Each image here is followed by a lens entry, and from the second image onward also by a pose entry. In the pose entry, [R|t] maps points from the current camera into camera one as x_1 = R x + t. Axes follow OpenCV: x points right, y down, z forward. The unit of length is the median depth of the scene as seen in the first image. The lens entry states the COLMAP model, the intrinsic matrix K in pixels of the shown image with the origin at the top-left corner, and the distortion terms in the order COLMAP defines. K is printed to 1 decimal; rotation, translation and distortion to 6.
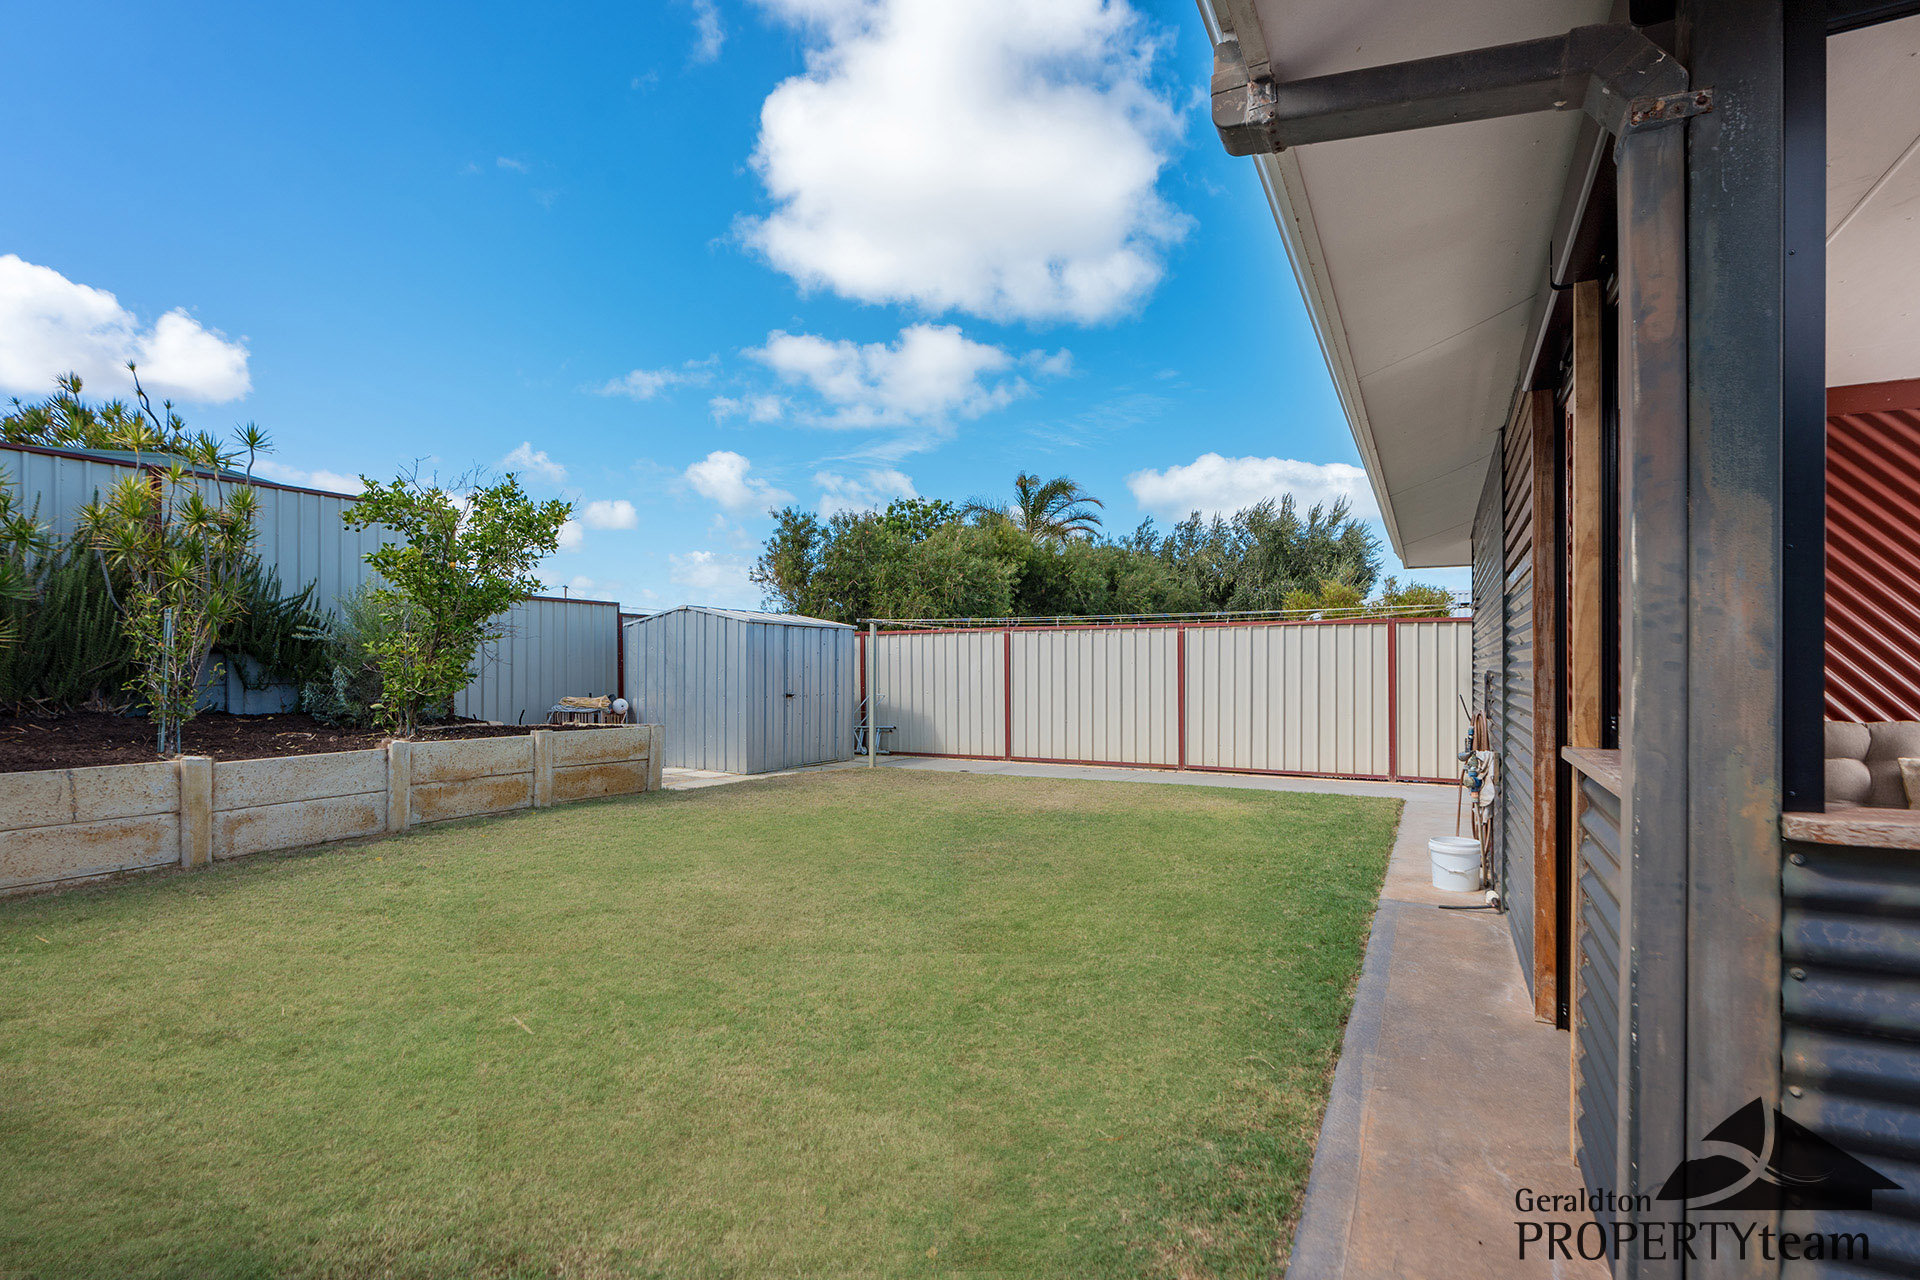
lens RADIAL K [[898.9, 0, 951.7], [0, 898.9, 678.1], [0, 0, 1]] dist [-0.002071, 0.000102]
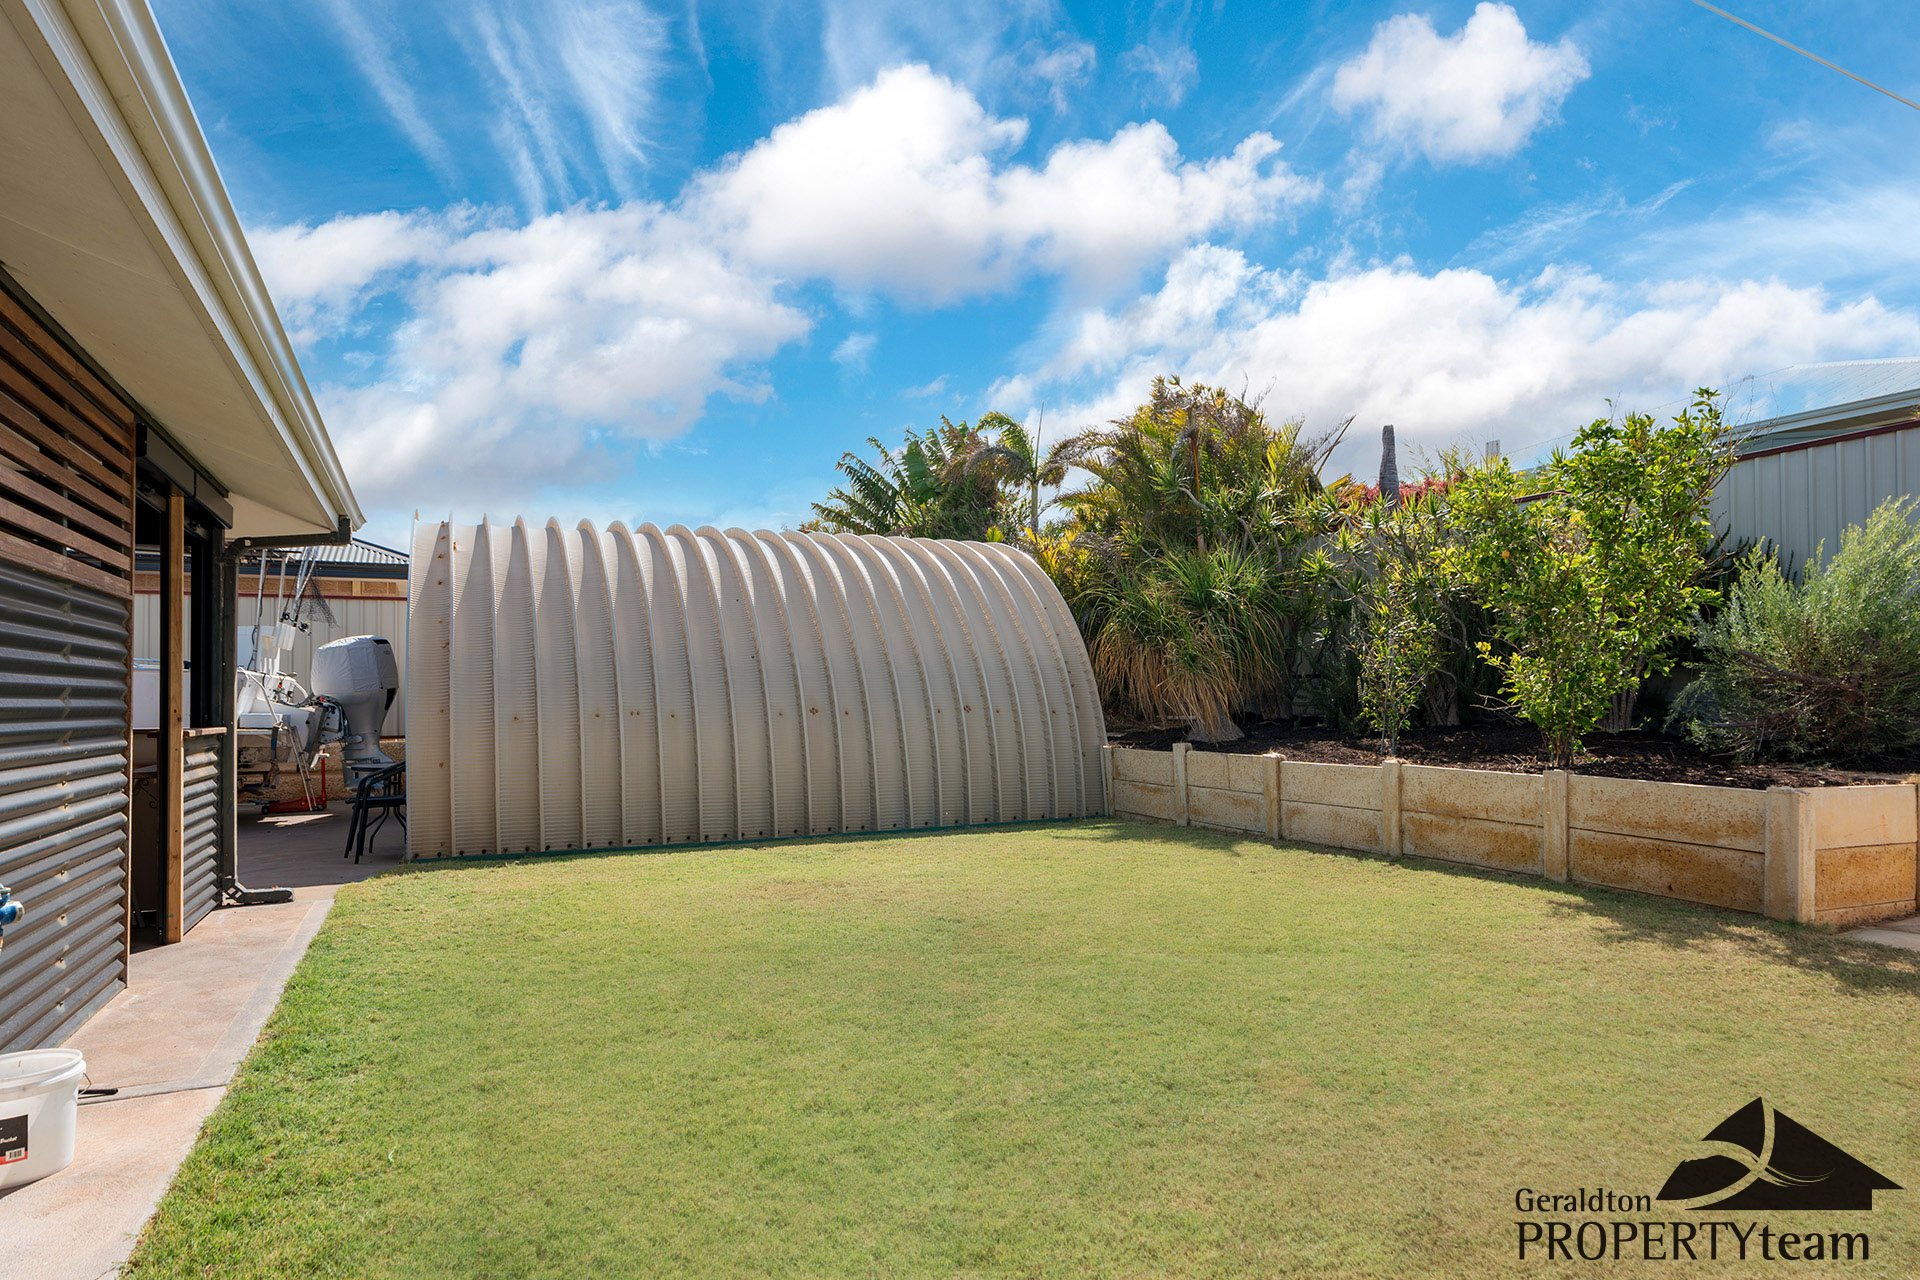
lens RADIAL K [[1062.7, 0, 960.0], [0, 1062.7, 640.0], [0, 0, 1]] dist [-0.000052, -0.000075]
pose [[-0.580602, -0.049669, -0.812671, 0.532117], [-0.014040, 0.998600, -0.051003, 0.005822], [0.814067, -0.018203, -0.580486, 1.196903]]
